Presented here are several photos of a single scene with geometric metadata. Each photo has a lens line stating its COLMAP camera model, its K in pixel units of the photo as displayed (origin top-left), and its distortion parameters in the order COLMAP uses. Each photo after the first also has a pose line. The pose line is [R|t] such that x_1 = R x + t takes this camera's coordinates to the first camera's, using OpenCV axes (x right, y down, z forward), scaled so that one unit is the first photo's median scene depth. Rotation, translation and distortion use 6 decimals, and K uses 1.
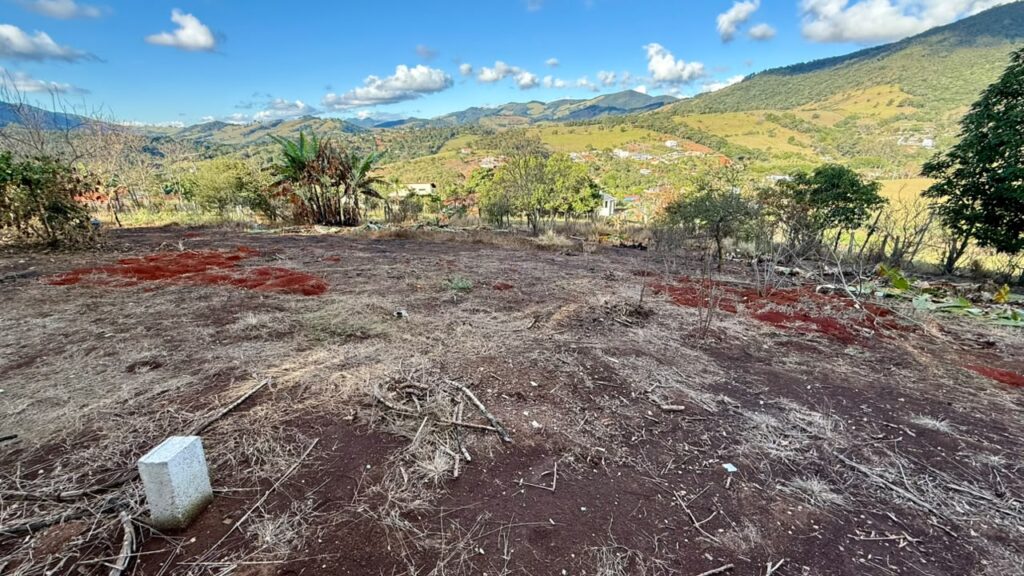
lens RADIAL K [[407.7, 0, 511.5], [0, 407.7, 288.4], [0, 0, 1]] dist [0.005022, -0.001304]
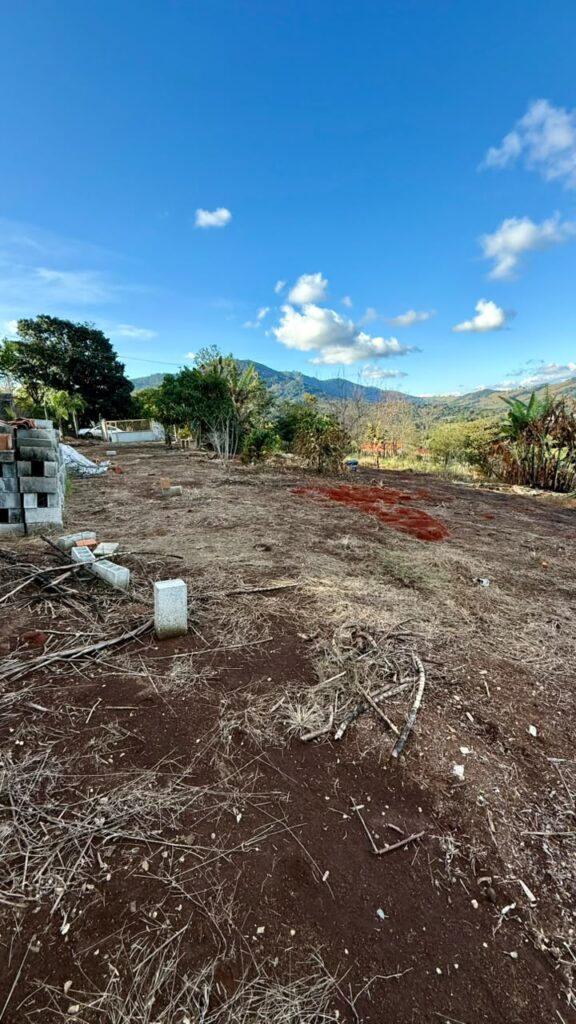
lens RADIAL K [[407.7, 0, 283.4], [0, 407.7, 511.7], [0, 0, 1]] dist [0.005022, -0.001304]
pose [[0.518020, 0.189053, -0.834215, 0.142966], [-0.262627, 0.963316, 0.055228, -0.012989], [0.814053, 0.190478, 0.548667, 0.119089]]
